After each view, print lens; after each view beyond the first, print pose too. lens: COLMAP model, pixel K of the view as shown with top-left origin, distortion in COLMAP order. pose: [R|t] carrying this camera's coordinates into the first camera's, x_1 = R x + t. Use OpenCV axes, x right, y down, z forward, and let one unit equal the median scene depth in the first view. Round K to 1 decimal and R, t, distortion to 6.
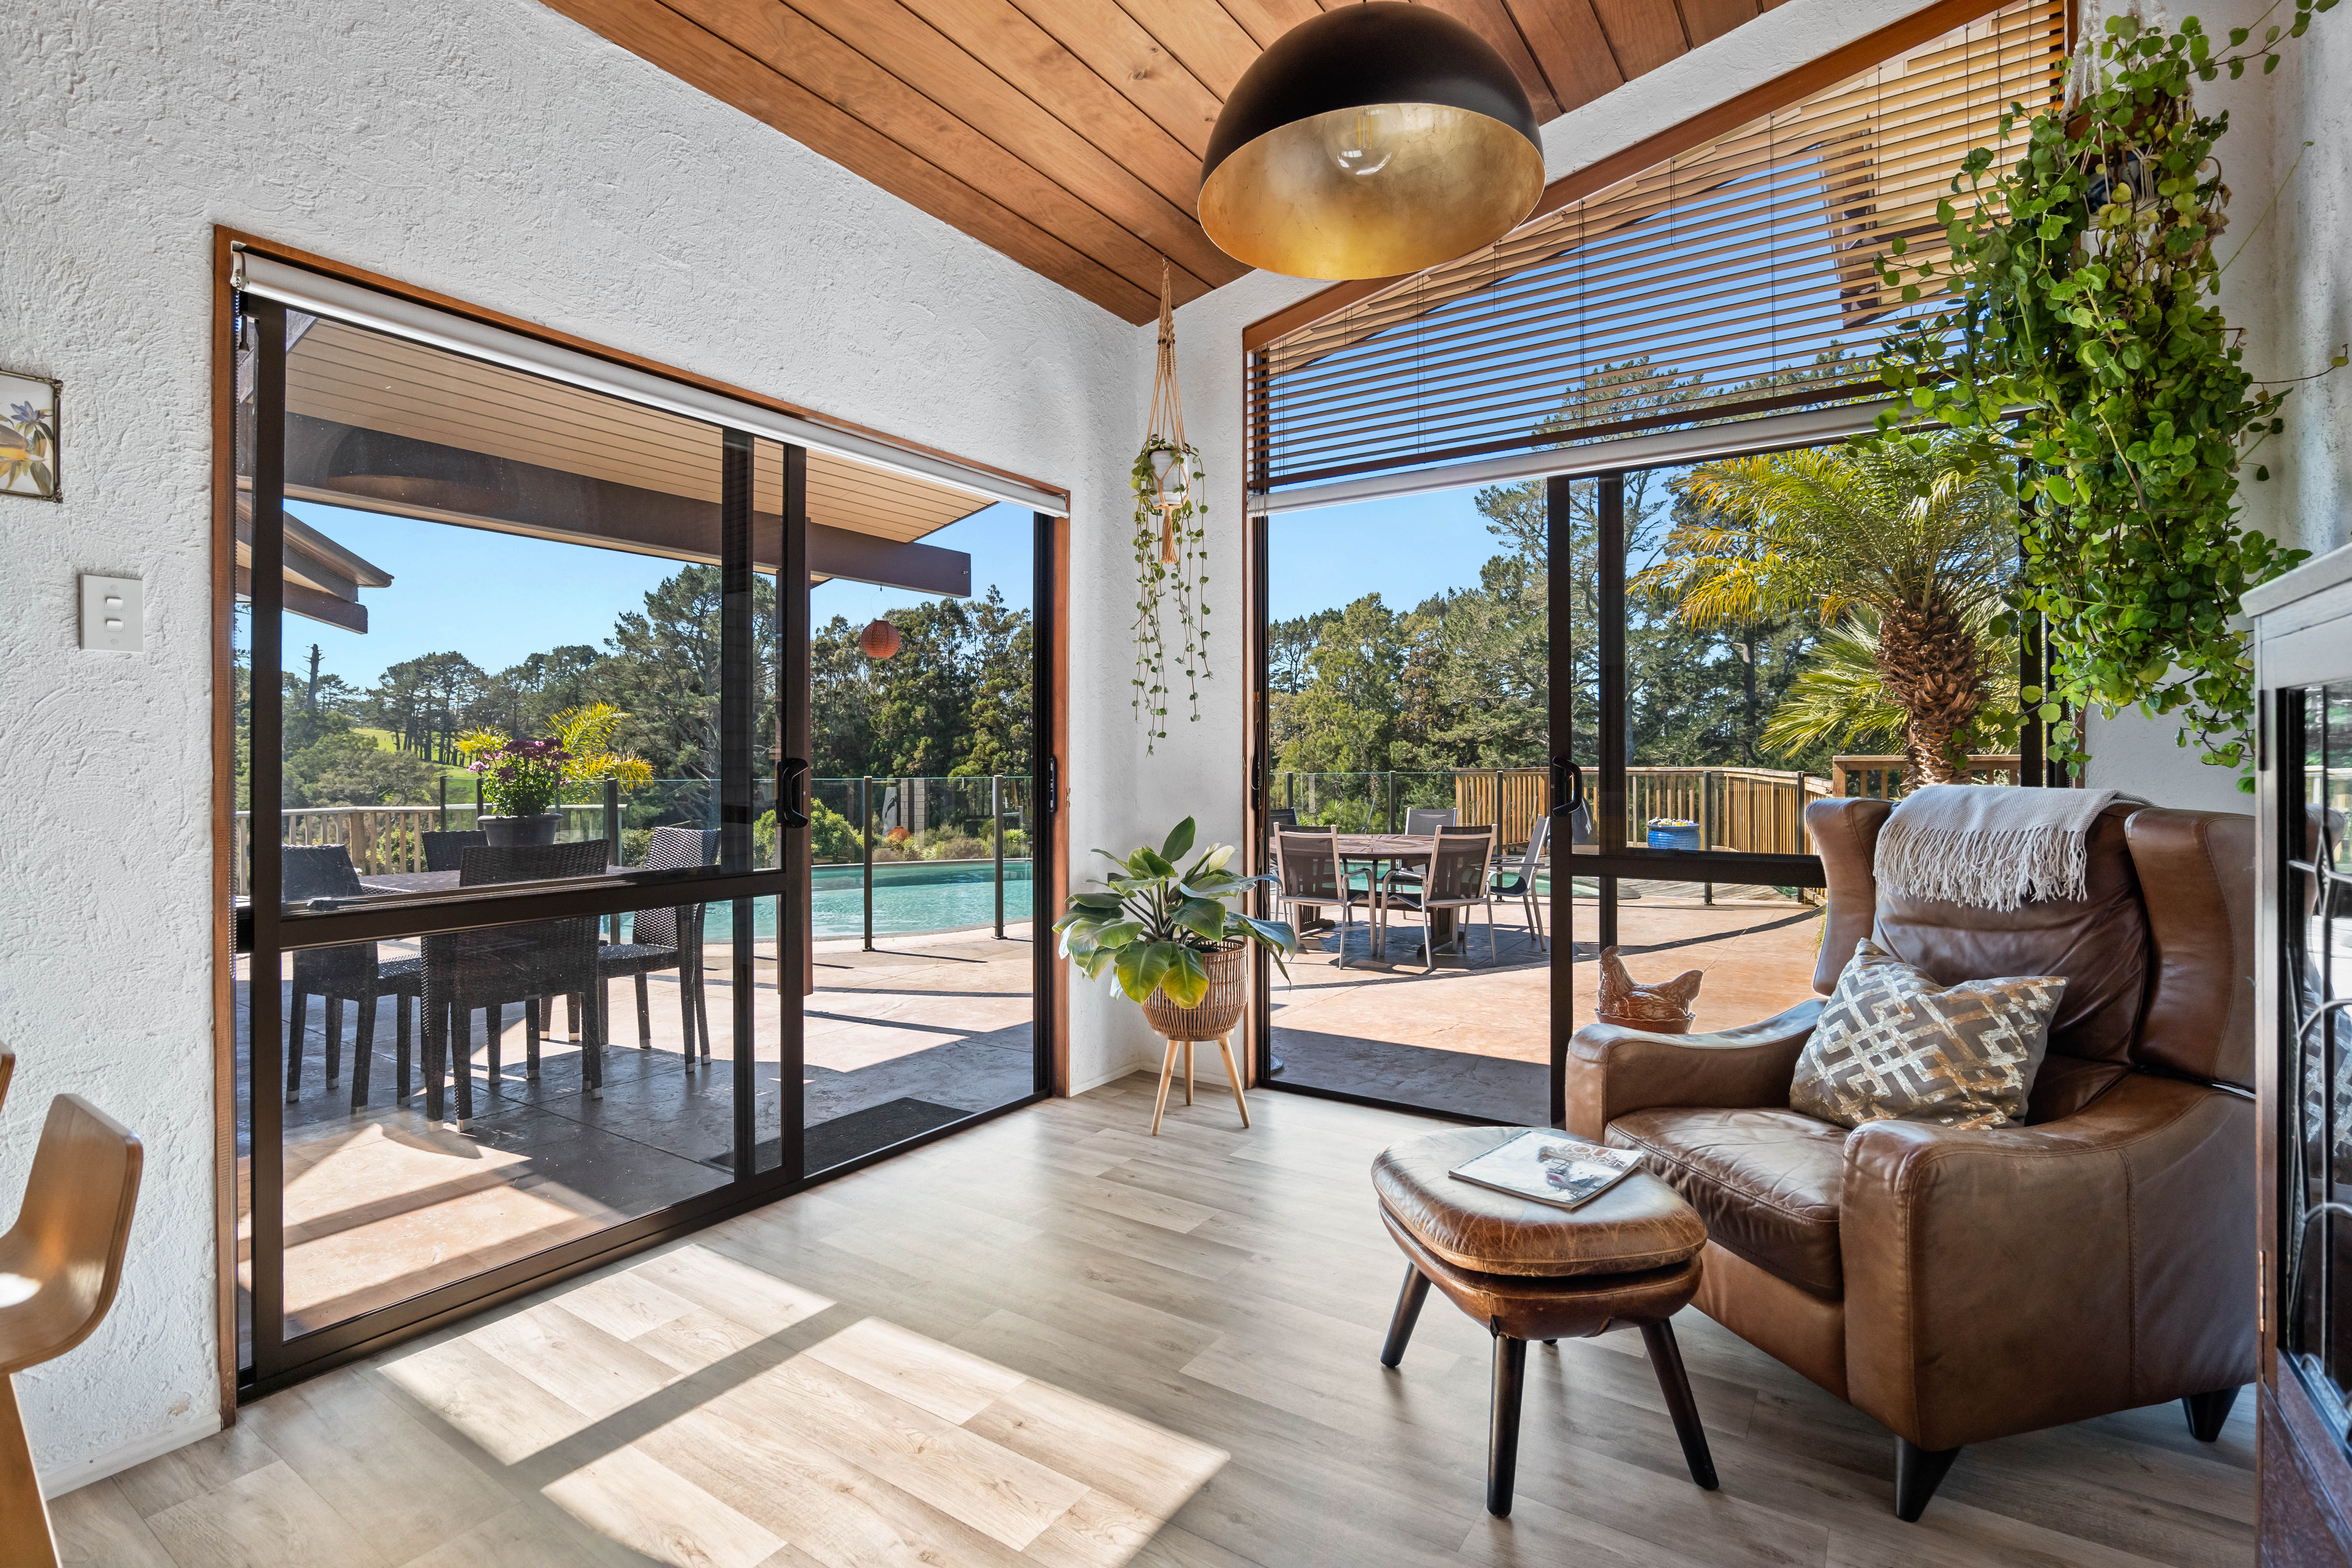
lens RADIAL K [[1099.2, 0, 1163.7], [0, 1099.2, 760.8], [0, 0, 1]] dist [-0.010147, 0.000952]
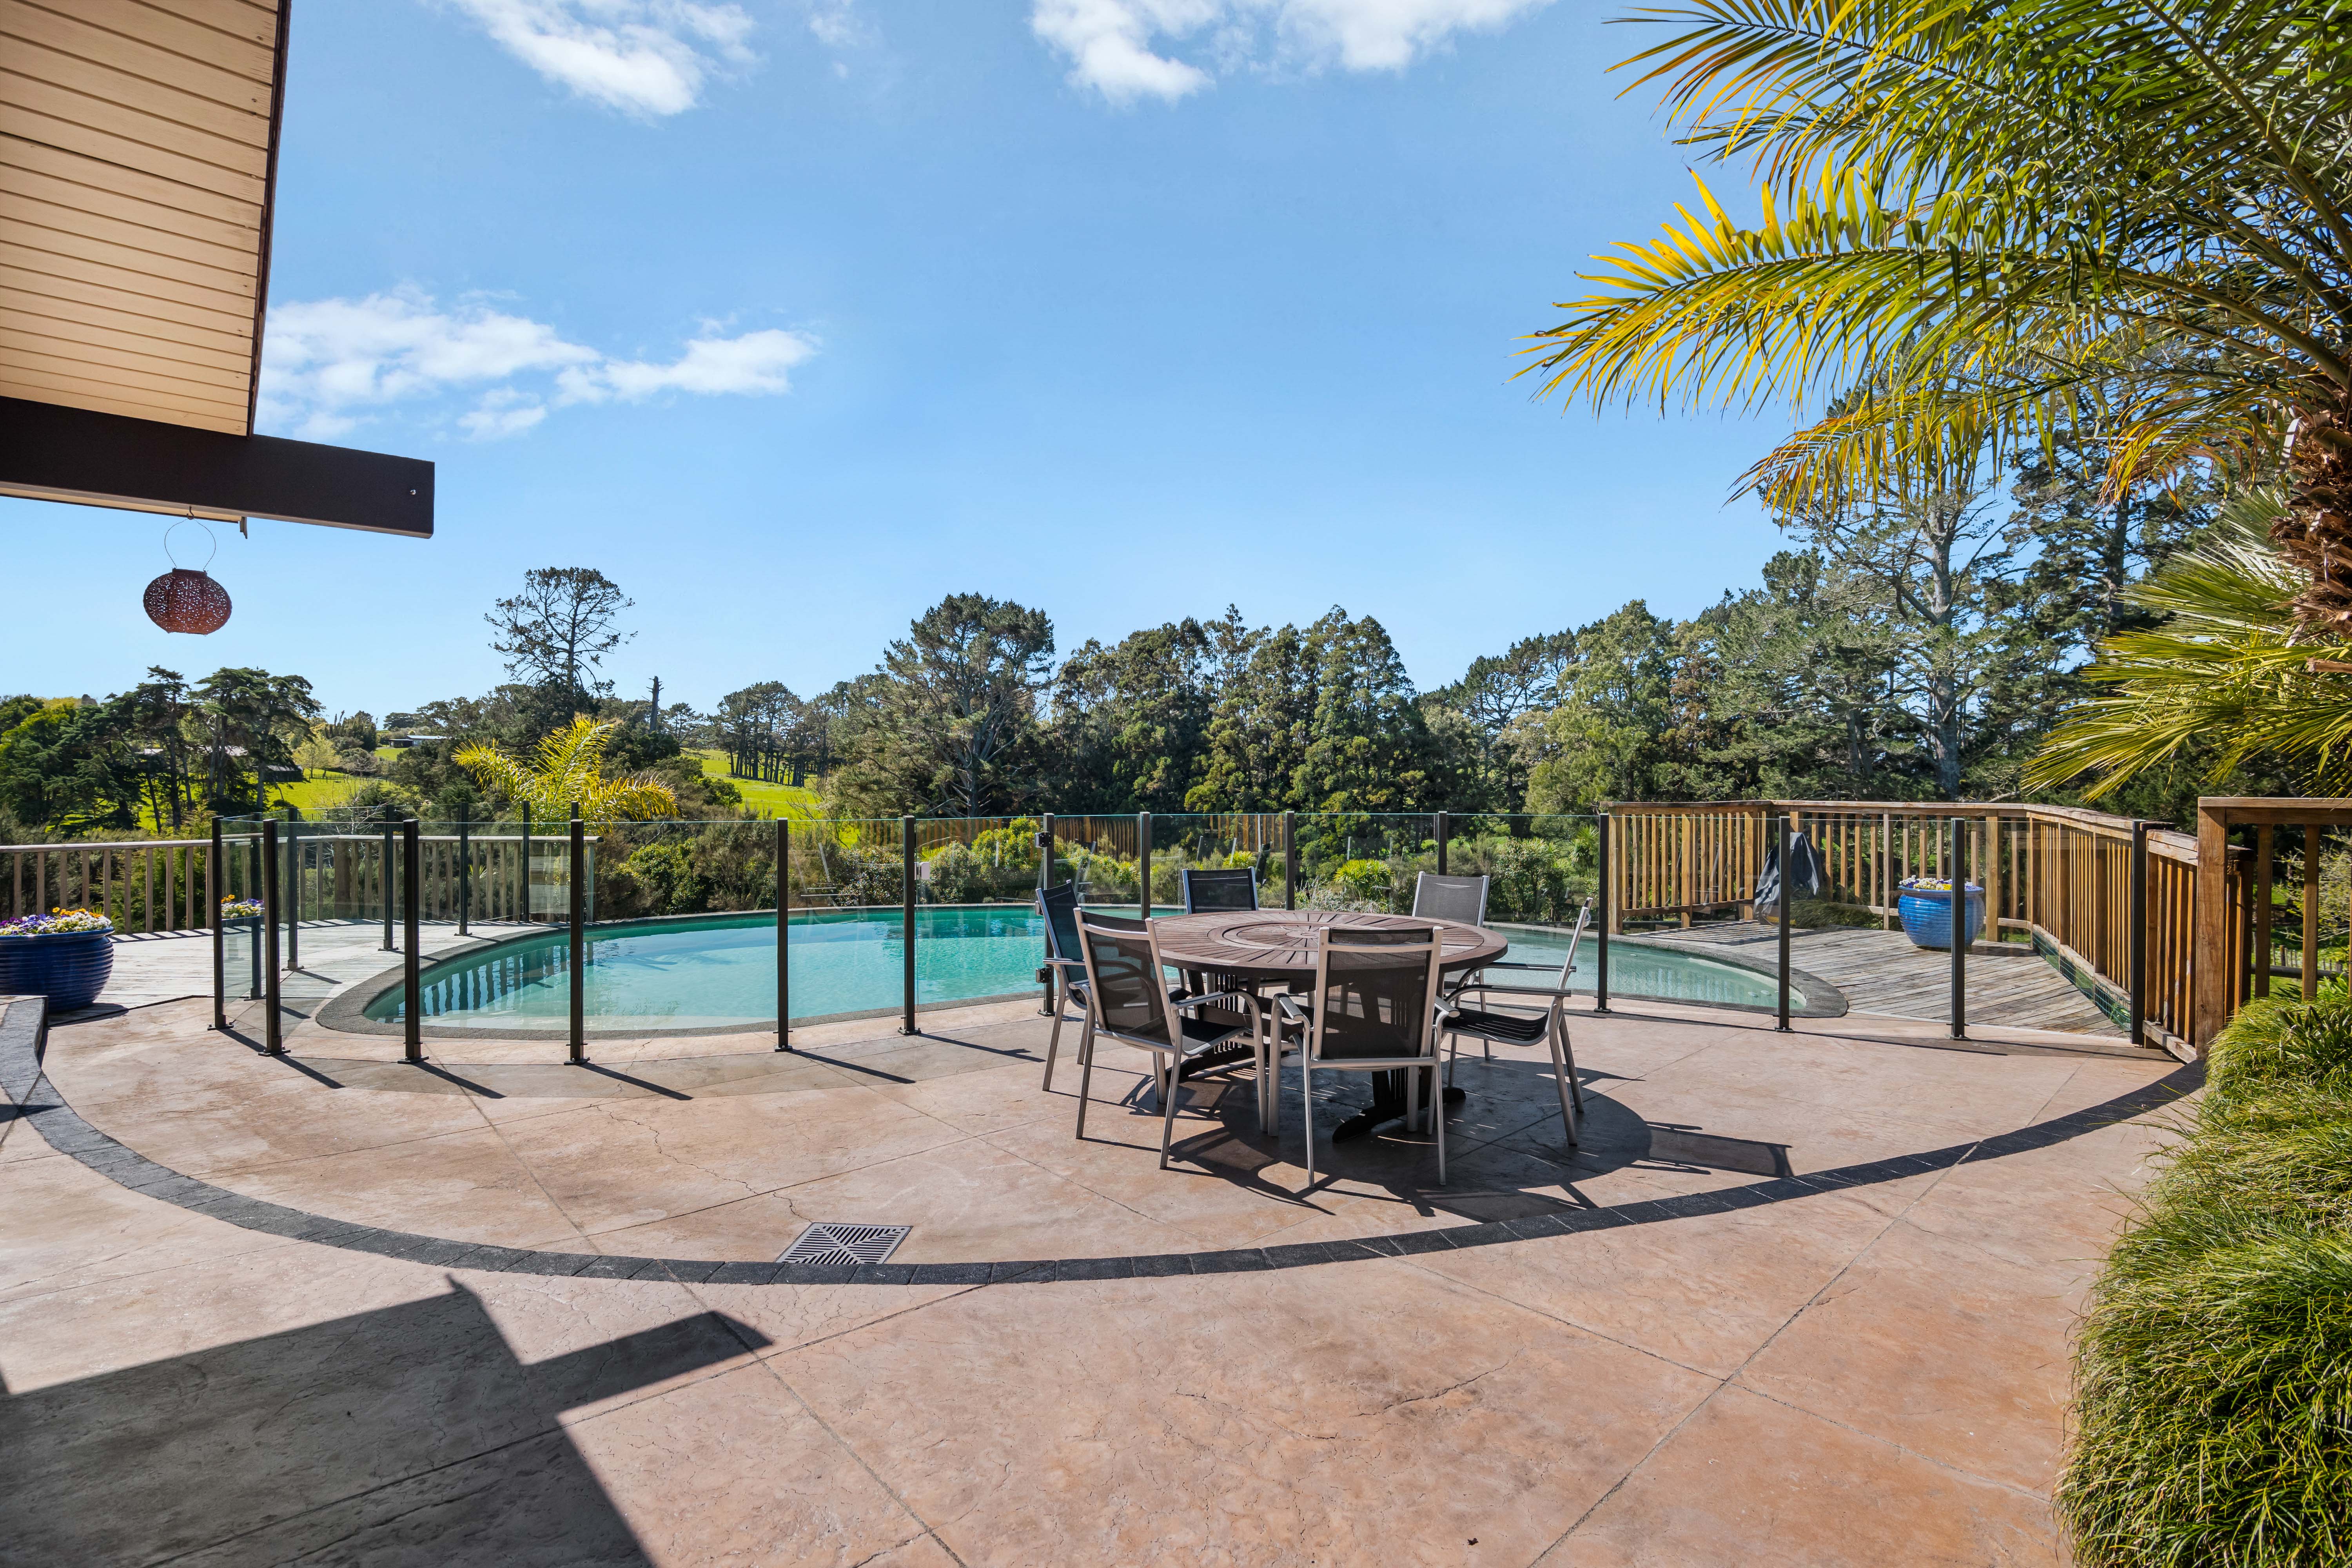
lens RADIAL K [[1087.1, 0, 1175.0], [0, 1087.1, 784.4], [0, 0, 1]] dist [-0.010773, 0.000776]
pose [[0.973694, 0.004483, -0.227814, 0.040262], [-0.003602, 0.999984, 0.004284, -0.001840], [0.227829, -0.003350, 0.973695, 0.061316]]
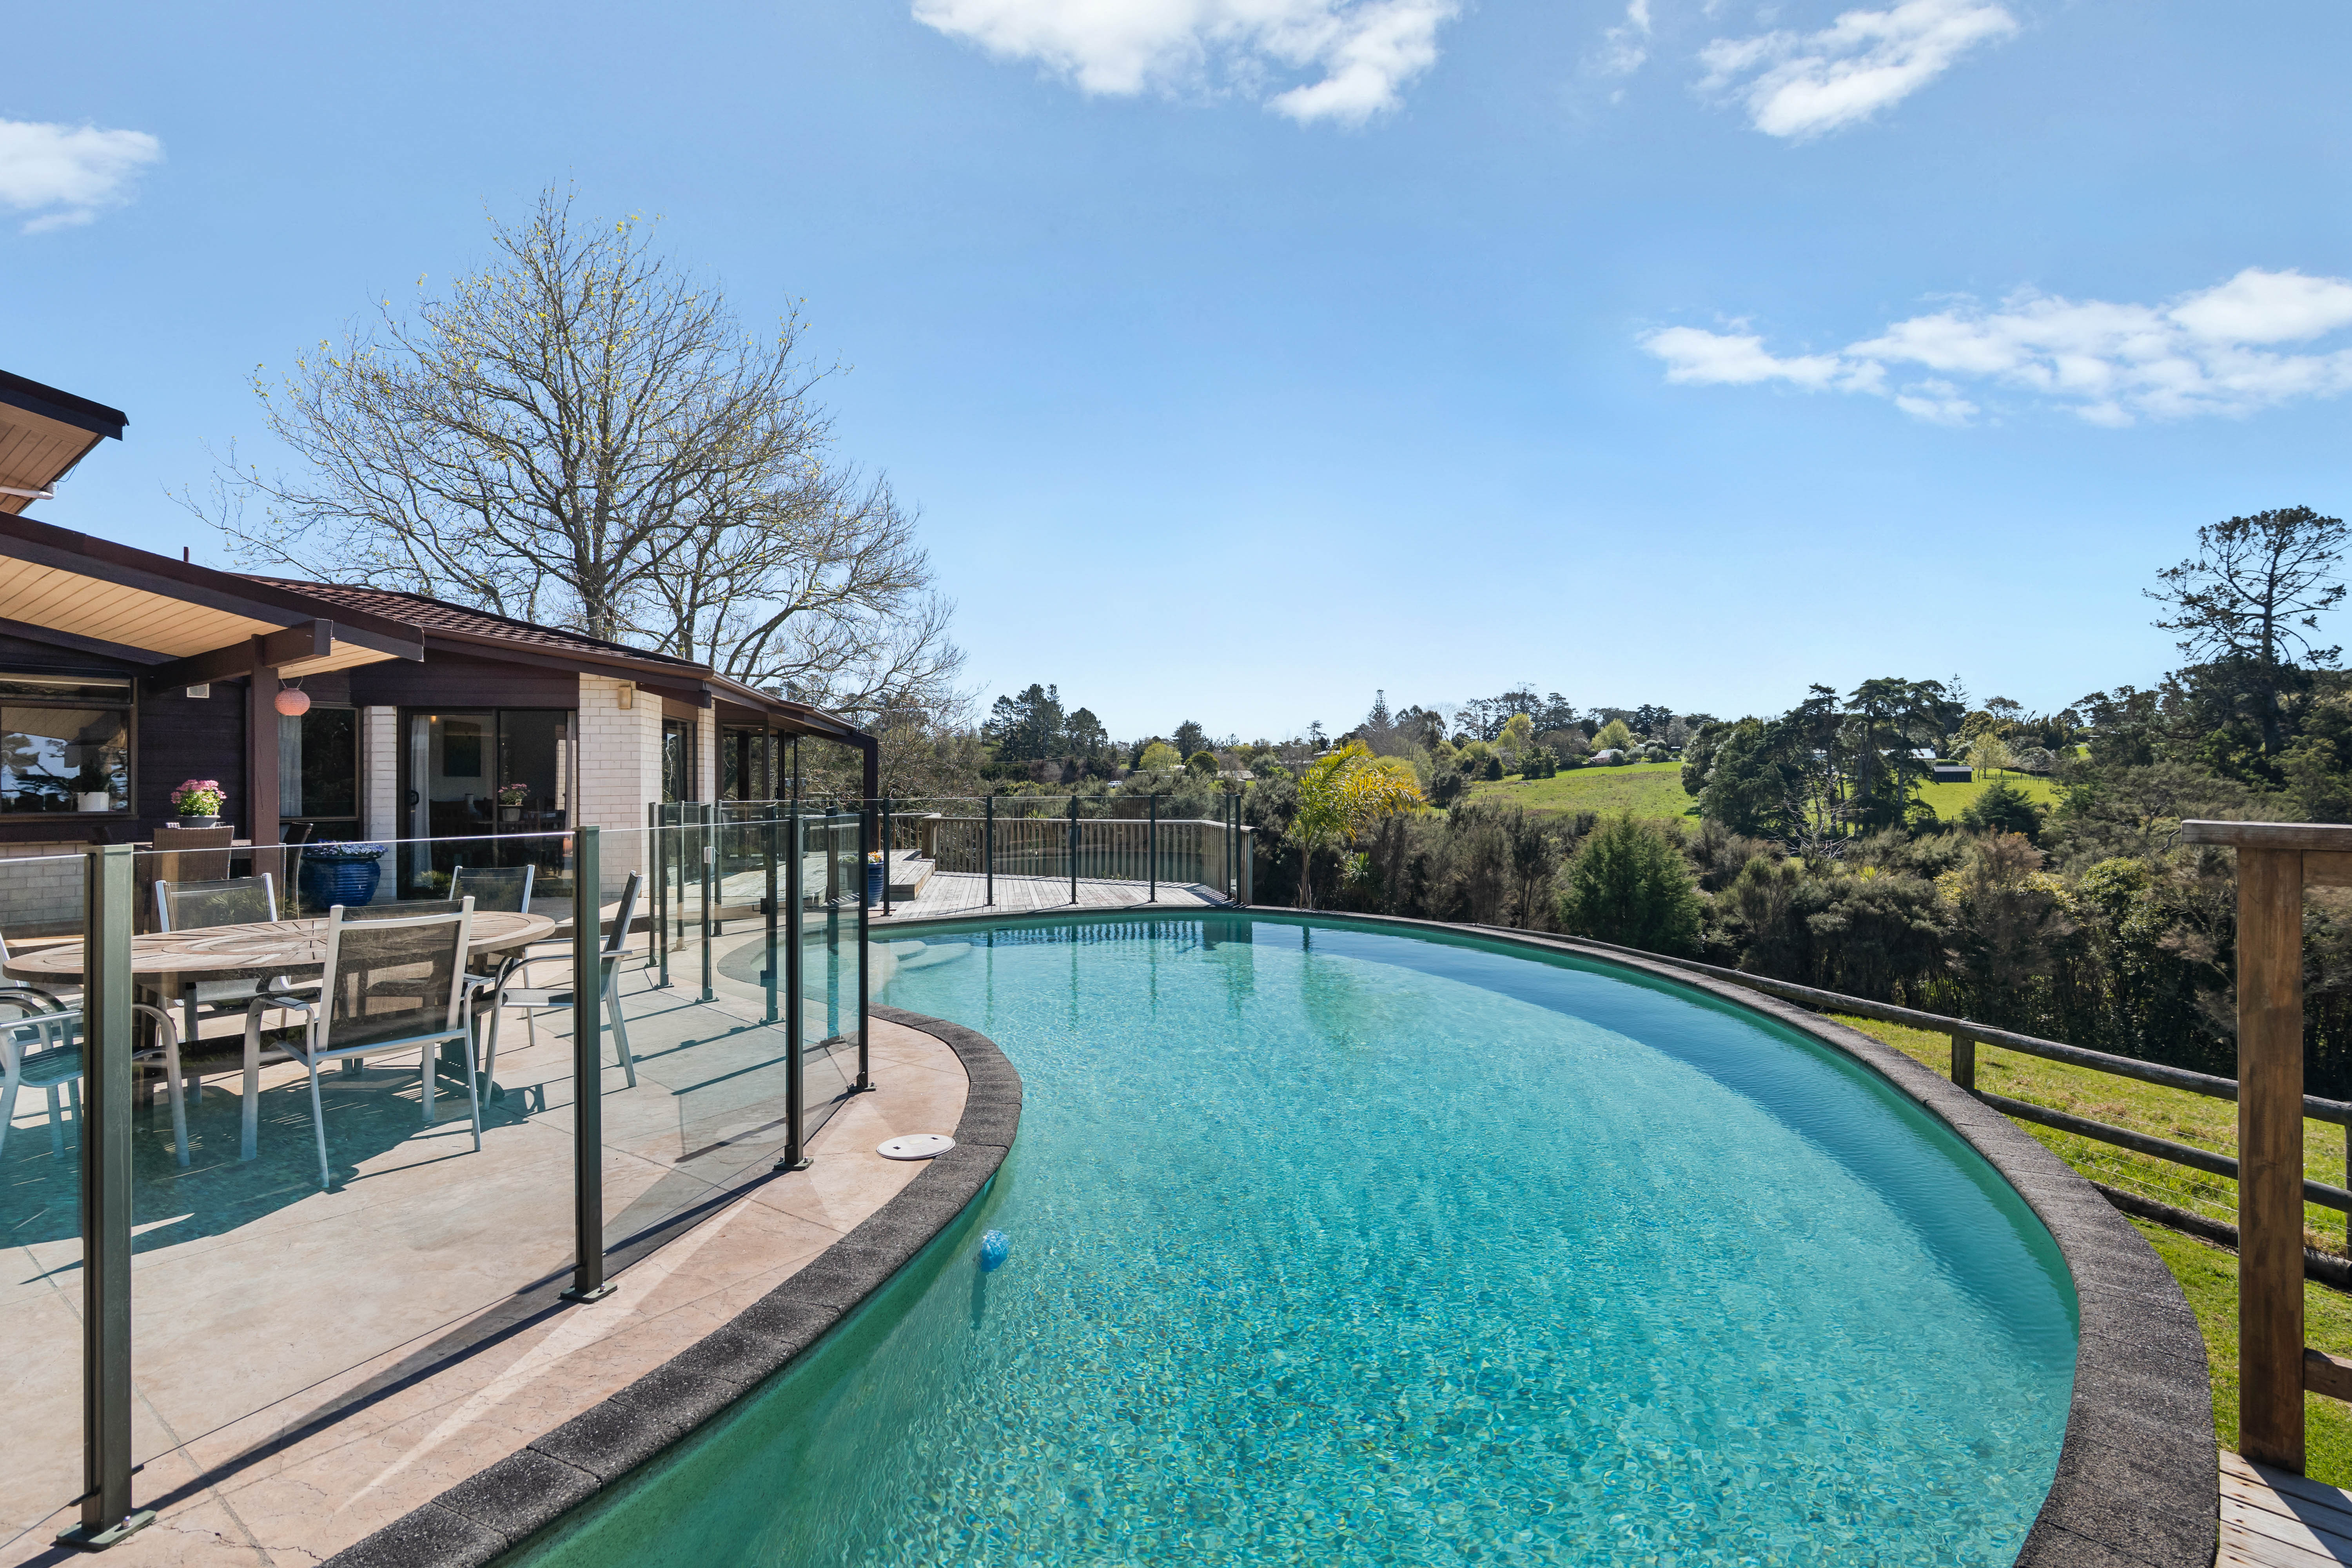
lens RADIAL K [[1098.7, 0, 1177.5], [0, 1098.7, 773.5], [0, 0, 1]] dist [-0.001277, 0.000466]
pose [[-0.004900, -0.005977, -0.999970, 0.175433], [0.002966, 0.999978, -0.005991, 0.000084], [0.999984, -0.002996, -0.004882, 0.281286]]
